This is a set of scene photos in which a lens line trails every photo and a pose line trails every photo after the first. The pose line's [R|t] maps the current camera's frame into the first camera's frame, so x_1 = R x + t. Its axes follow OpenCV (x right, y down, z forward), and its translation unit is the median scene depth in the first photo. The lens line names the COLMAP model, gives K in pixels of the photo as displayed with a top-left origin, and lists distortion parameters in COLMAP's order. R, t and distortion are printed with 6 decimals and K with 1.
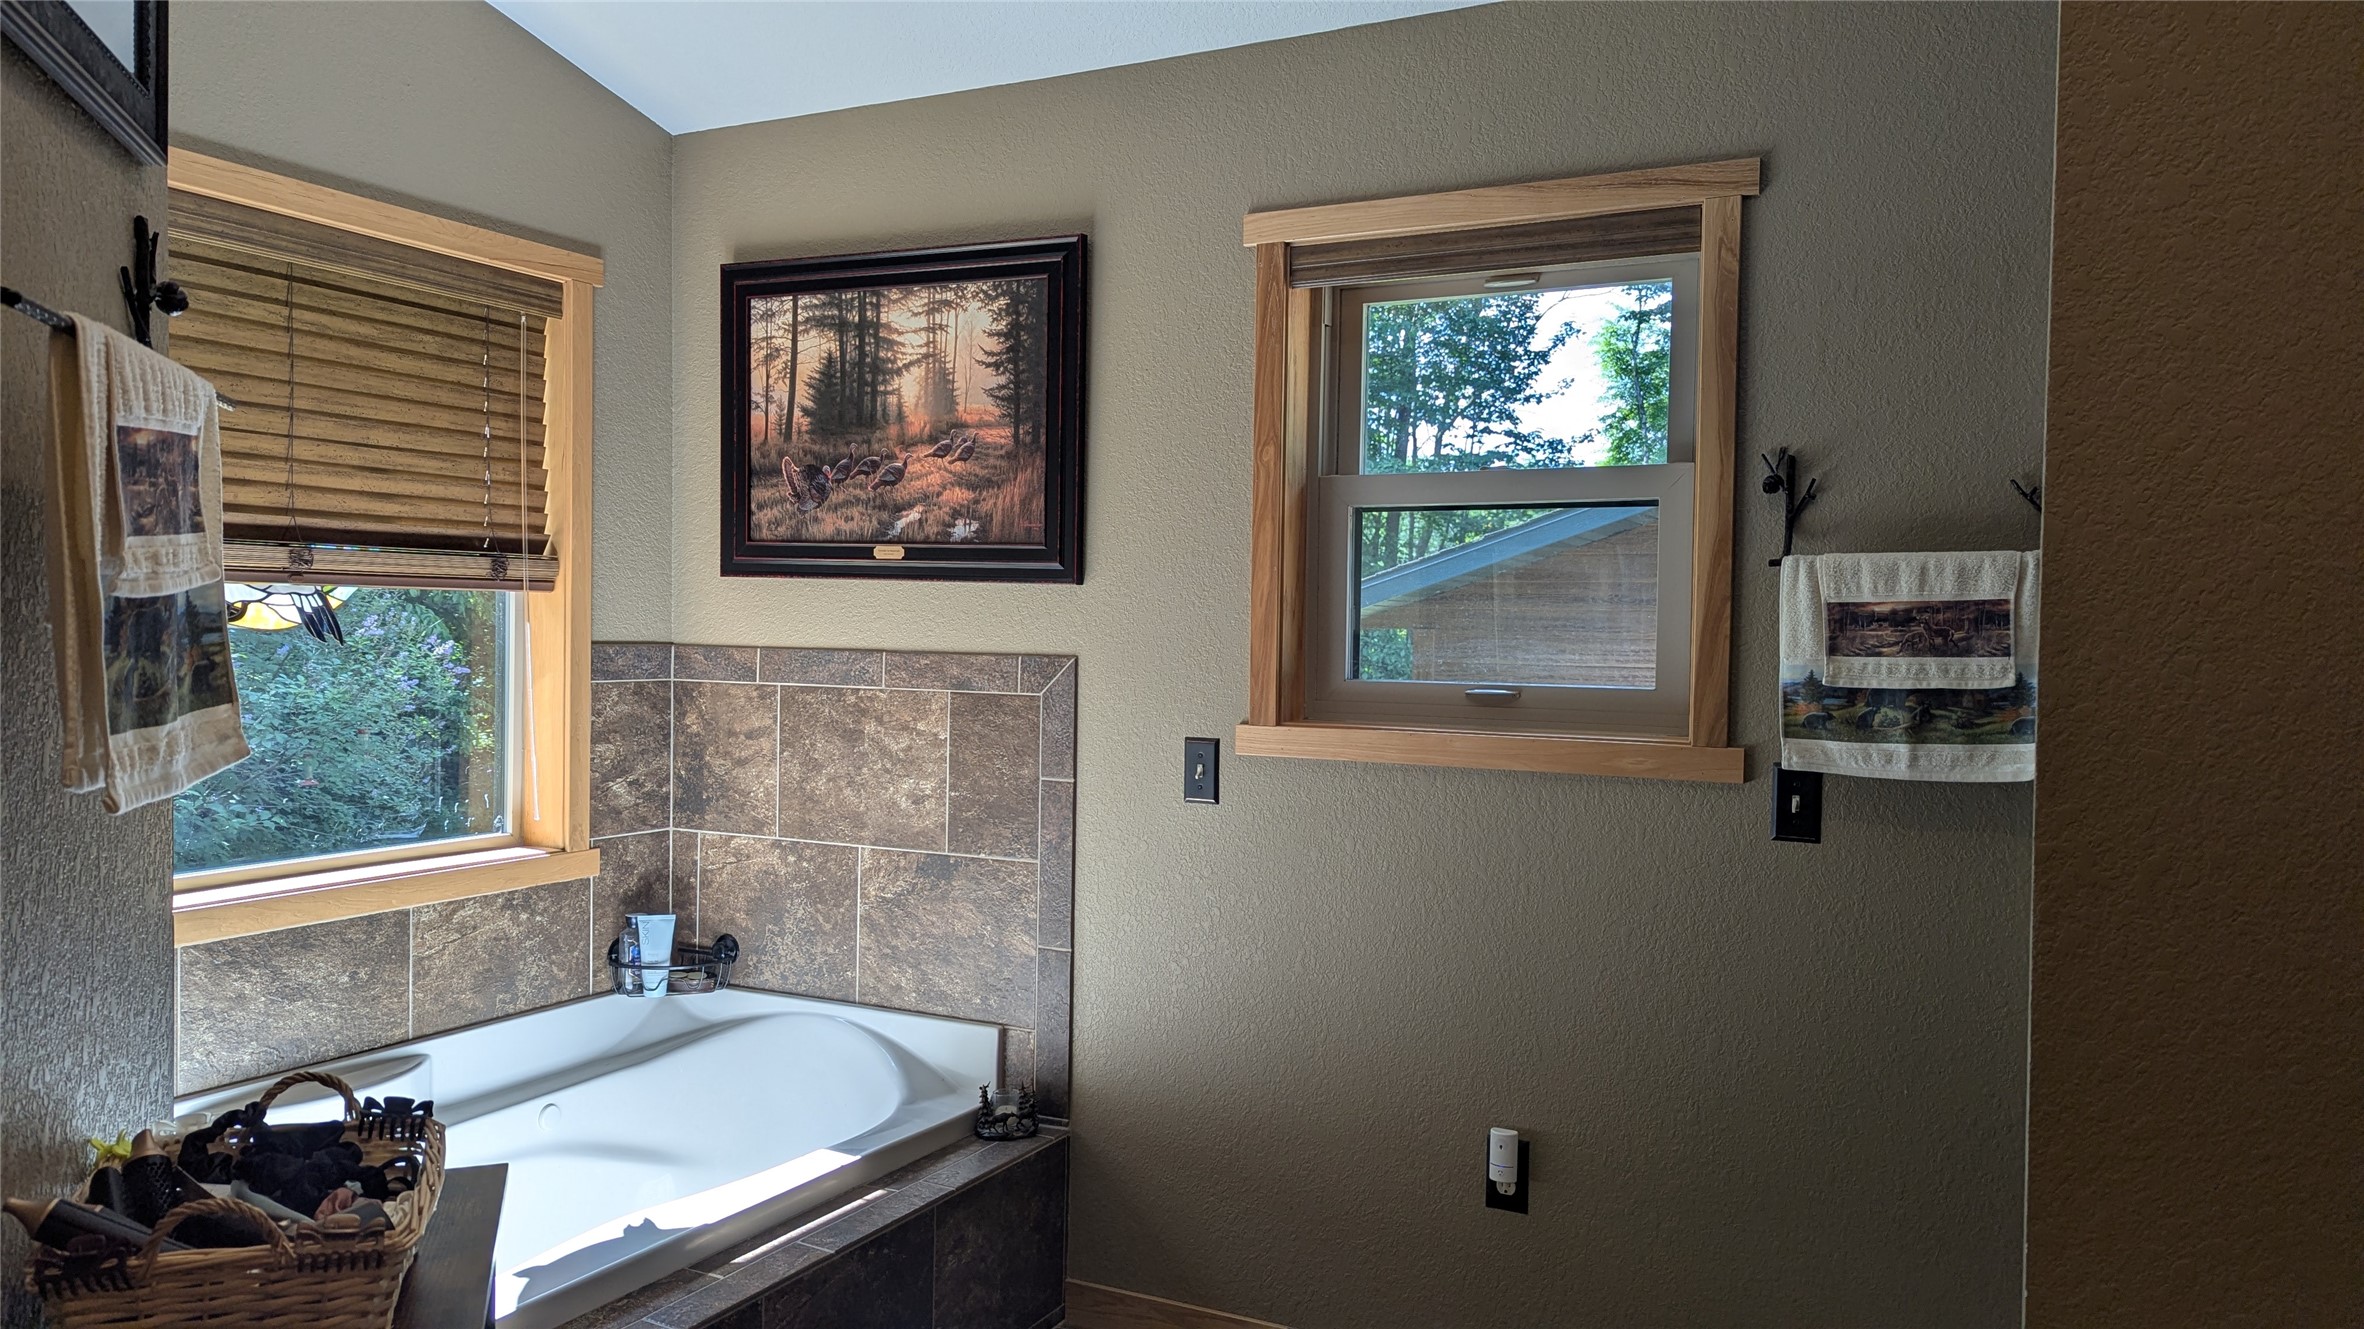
lens RADIAL K [[1682.6, 0, 1185.1], [0, 1682.6, 663.1], [0, 0, 1]] dist [0.056526, -0.057320]
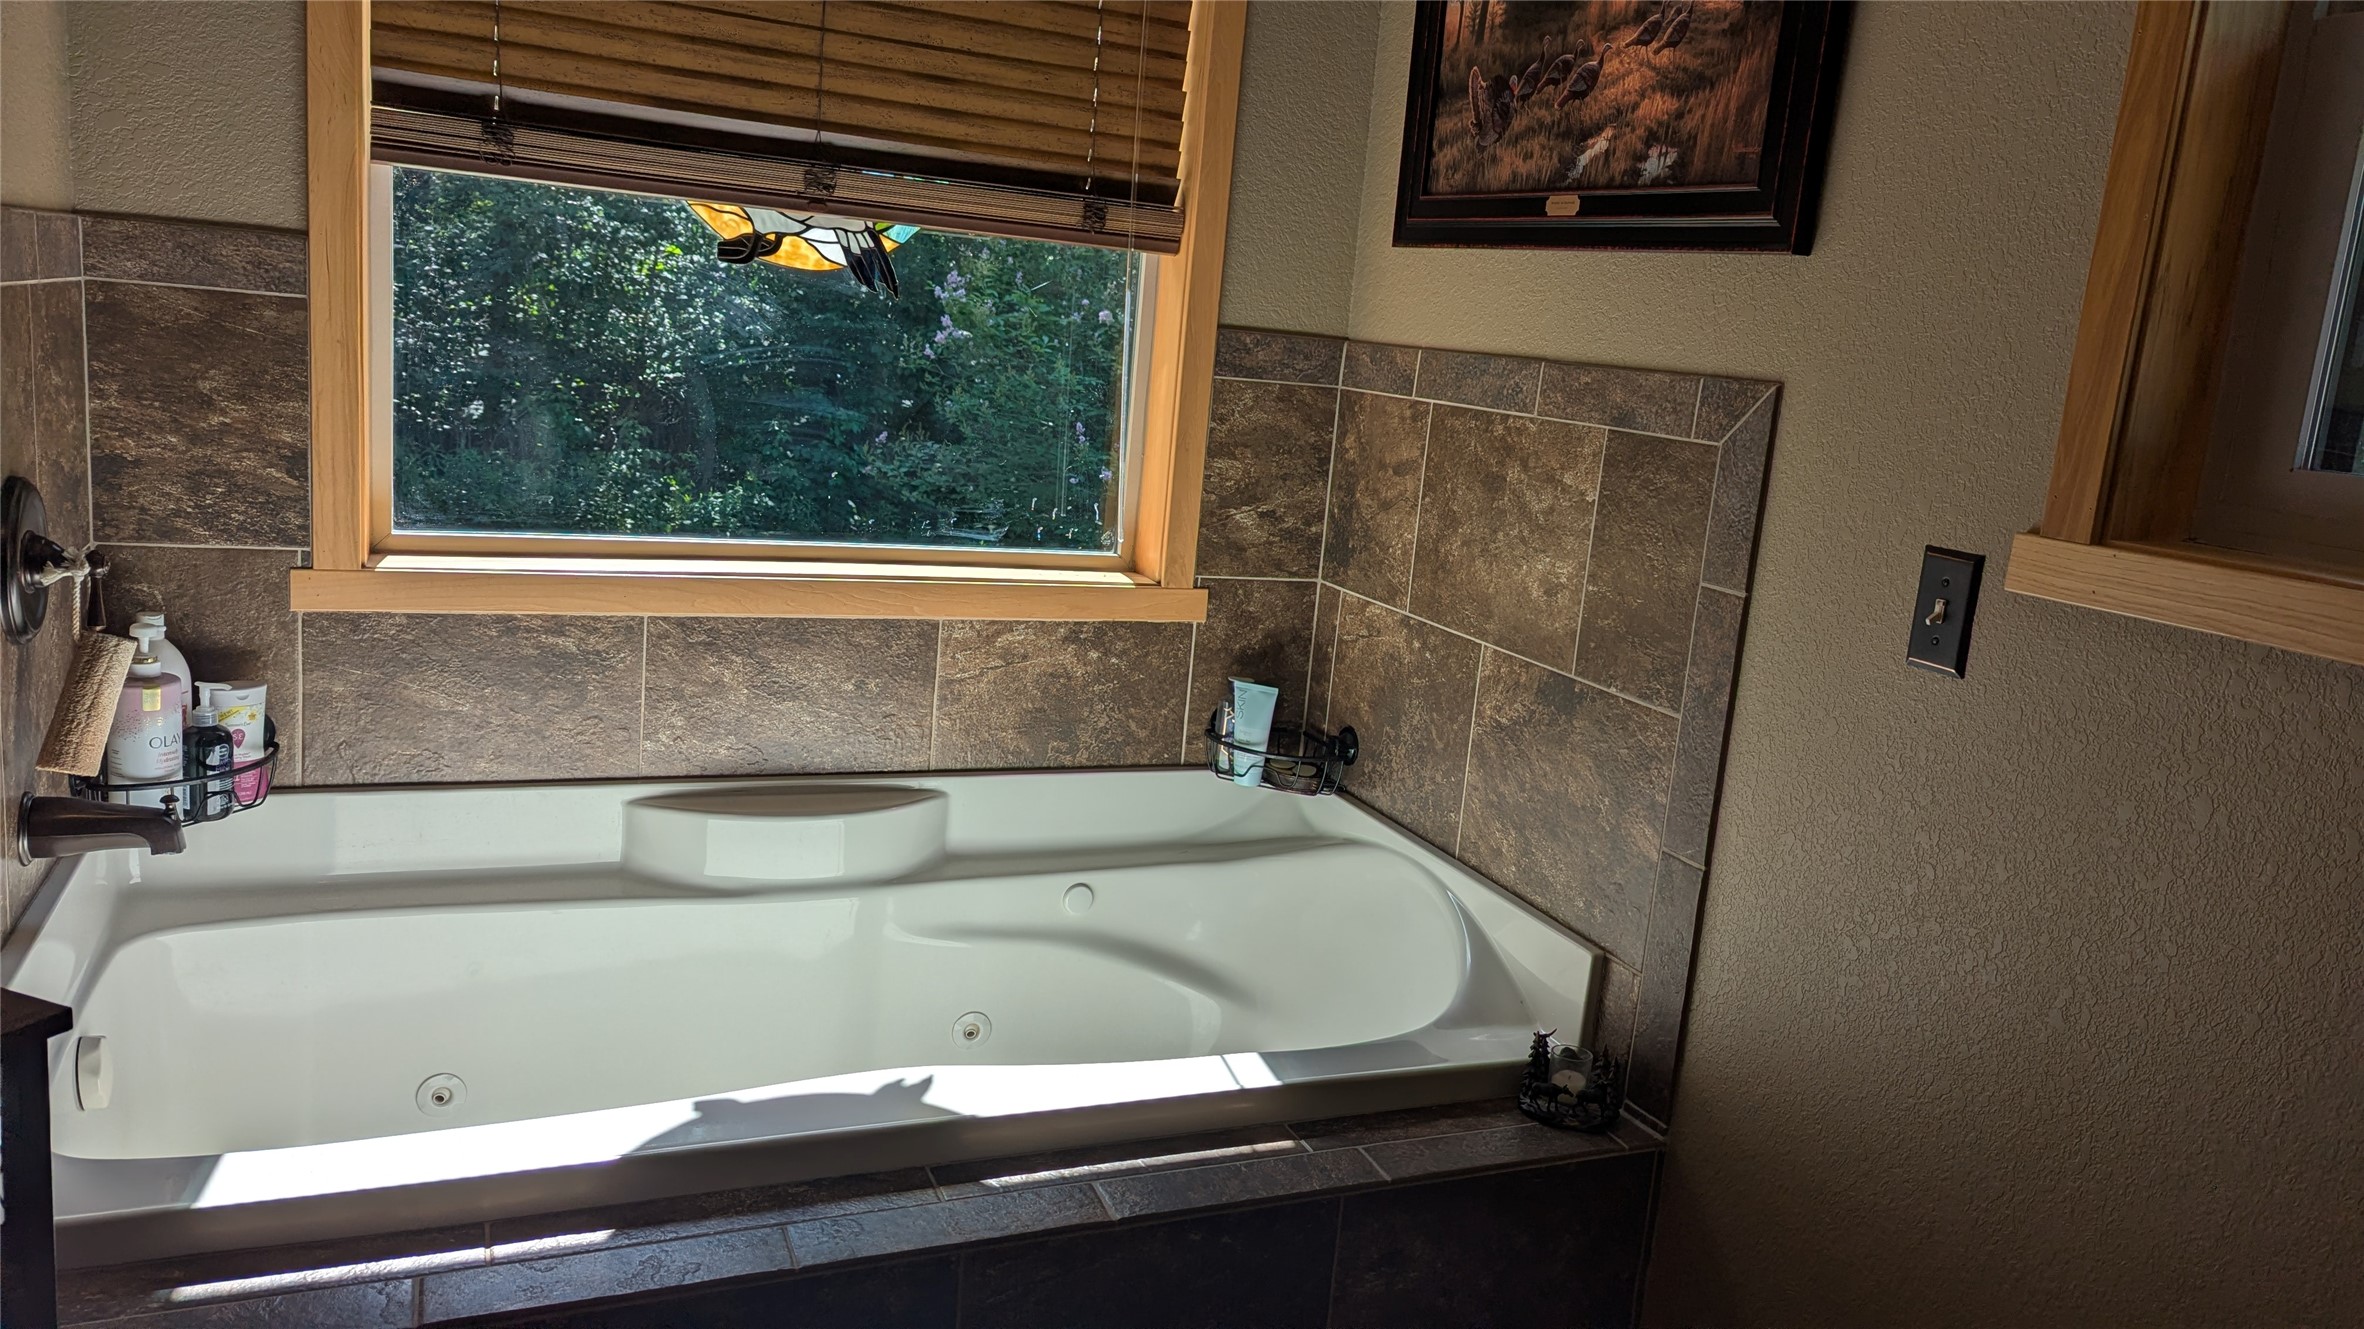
lens RADIAL K [[1682.6, 0, 1199.3], [0, 1682.6, 650.0], [0, 0, 1]] dist [0.056526, -0.057320]
pose [[0.769353, 0.174947, -0.614402, 0.162113], [-0.094489, 0.982355, 0.161399, 0.011565], [0.631797, -0.066119, 0.772309, 0.437059]]
